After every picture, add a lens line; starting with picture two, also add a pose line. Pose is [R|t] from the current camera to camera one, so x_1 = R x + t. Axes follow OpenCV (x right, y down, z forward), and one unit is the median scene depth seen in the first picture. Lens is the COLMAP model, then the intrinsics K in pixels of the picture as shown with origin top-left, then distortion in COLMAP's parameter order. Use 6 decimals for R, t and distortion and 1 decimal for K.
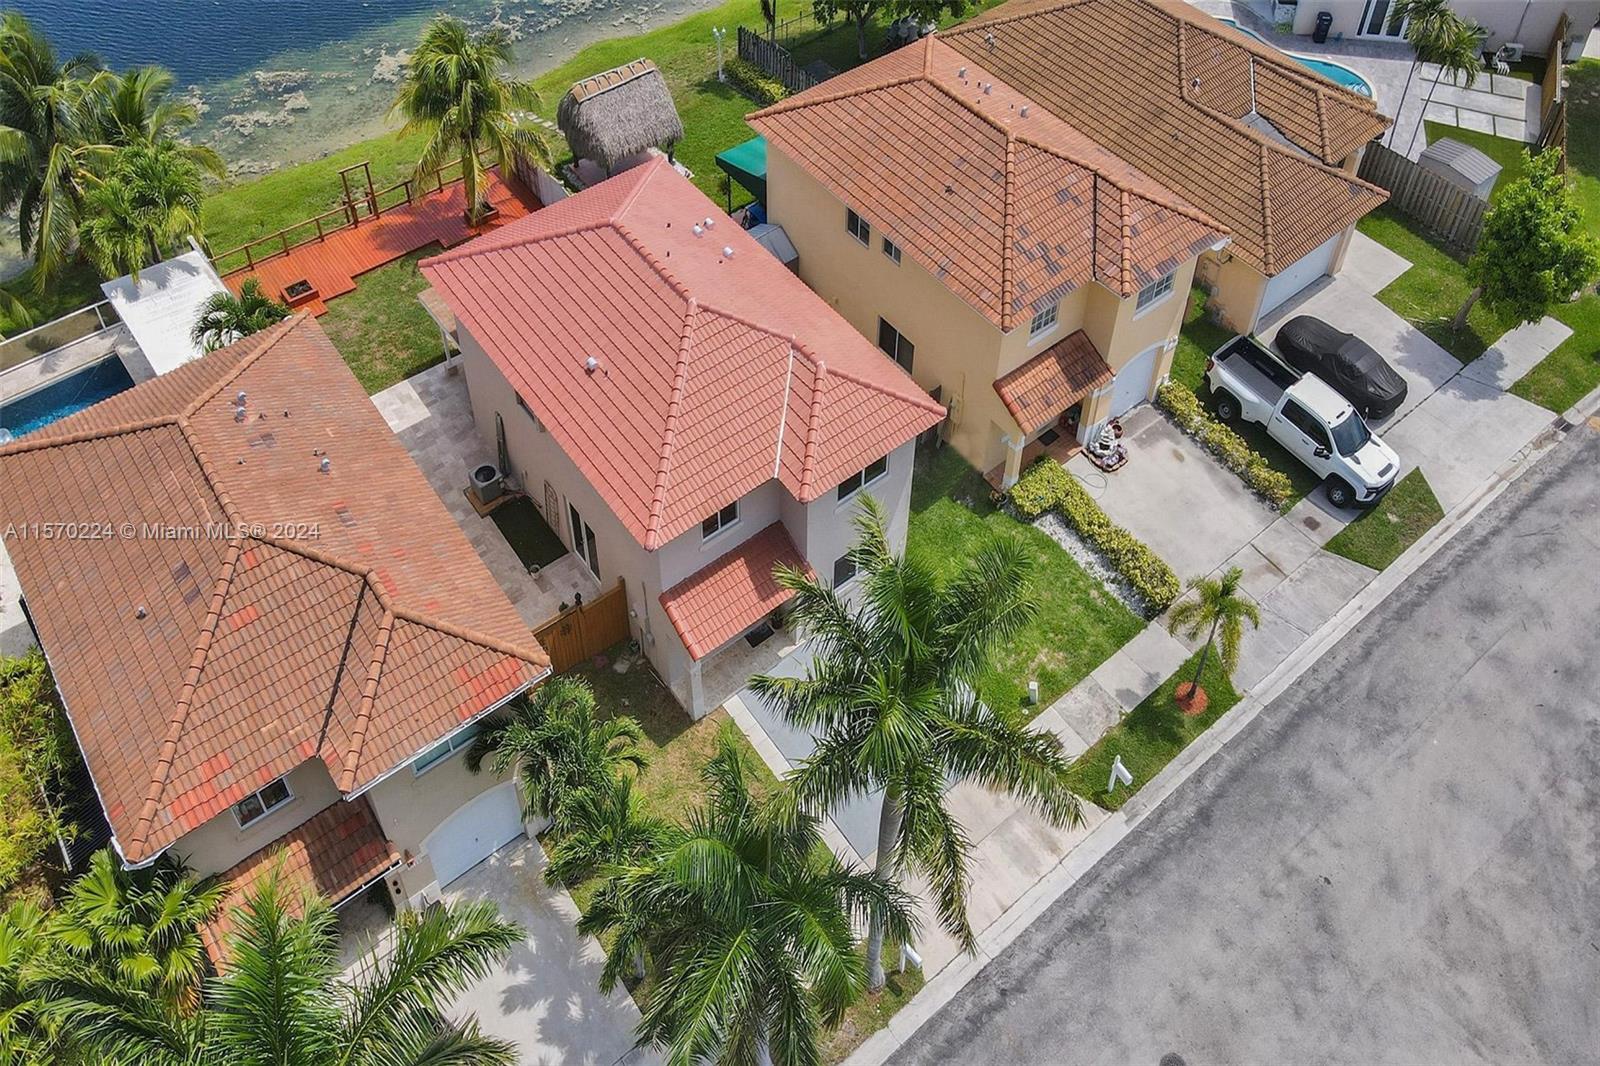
lens RADIAL K [[1420.4, 0, 831.4], [0, 1420.4, 529.5], [0, 0, 1]] dist [0.003922, 0.057015]
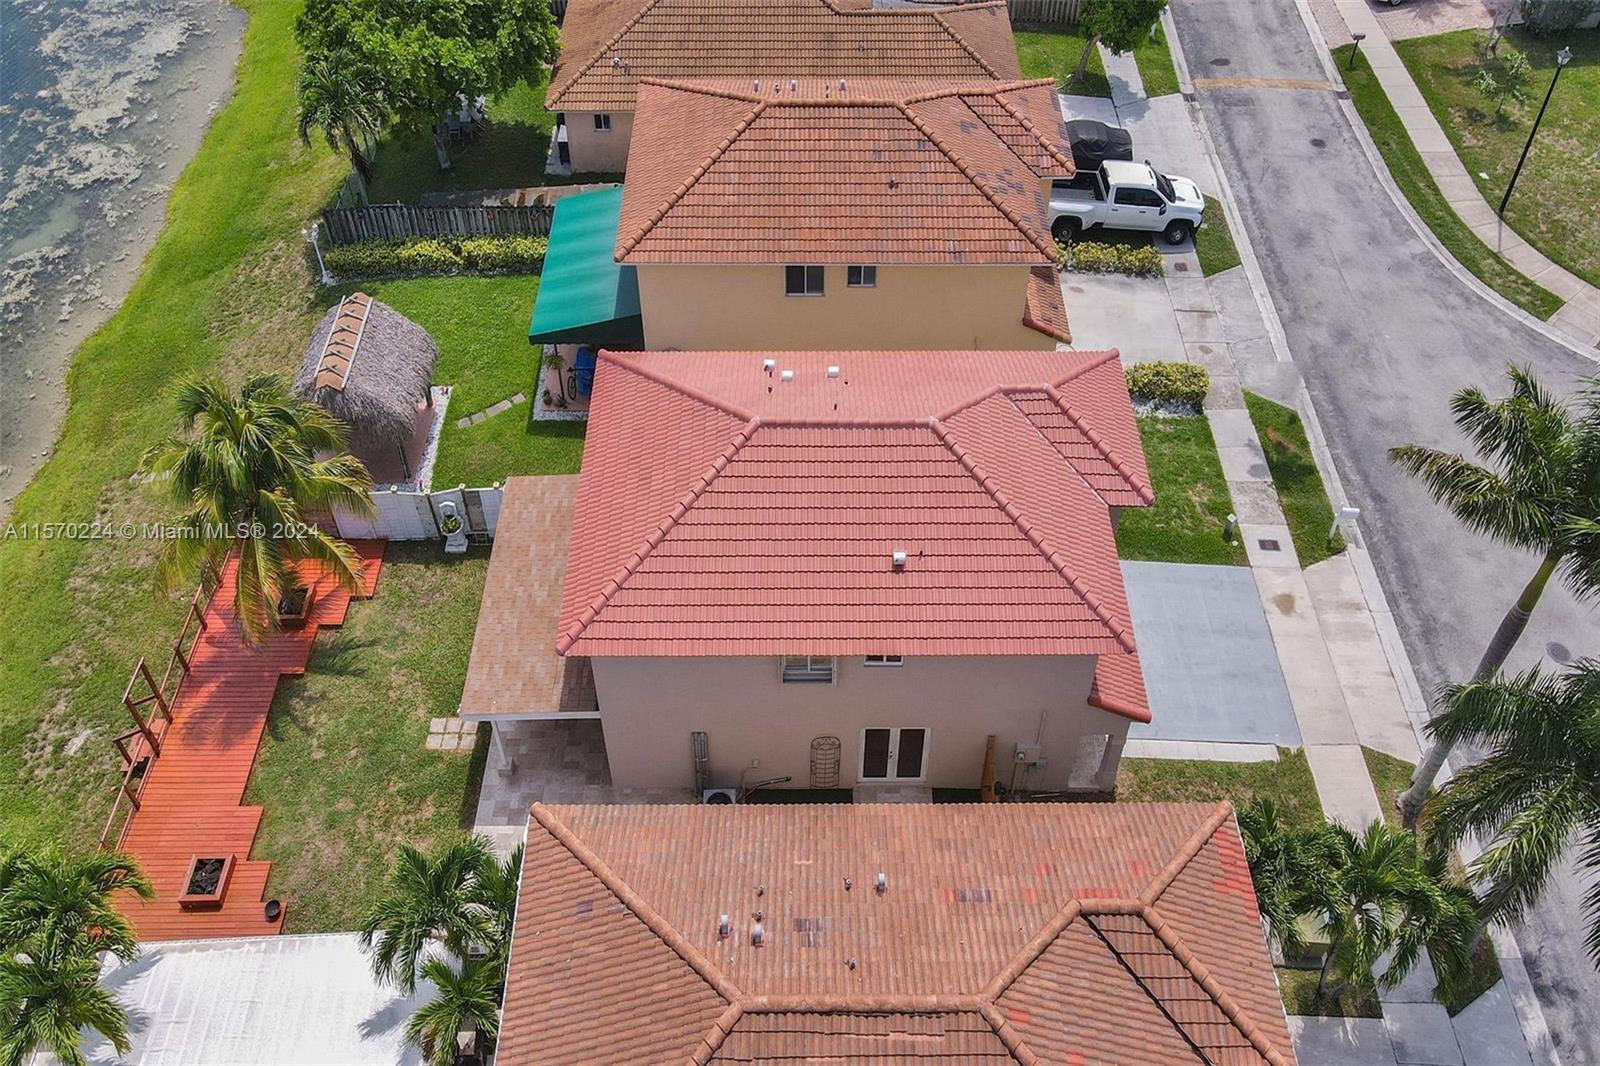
lens RADIAL K [[1421.1, 0, 801.2], [0, 1421.1, 441.9], [0, 0, 1]] dist [0.016300, 0.010299]
pose [[0.518785, -0.610852, 0.598099, -0.602512], [0.608650, 0.755195, 0.243361, -0.372781], [-0.600339, 0.237781, 0.763579, 0.367436]]
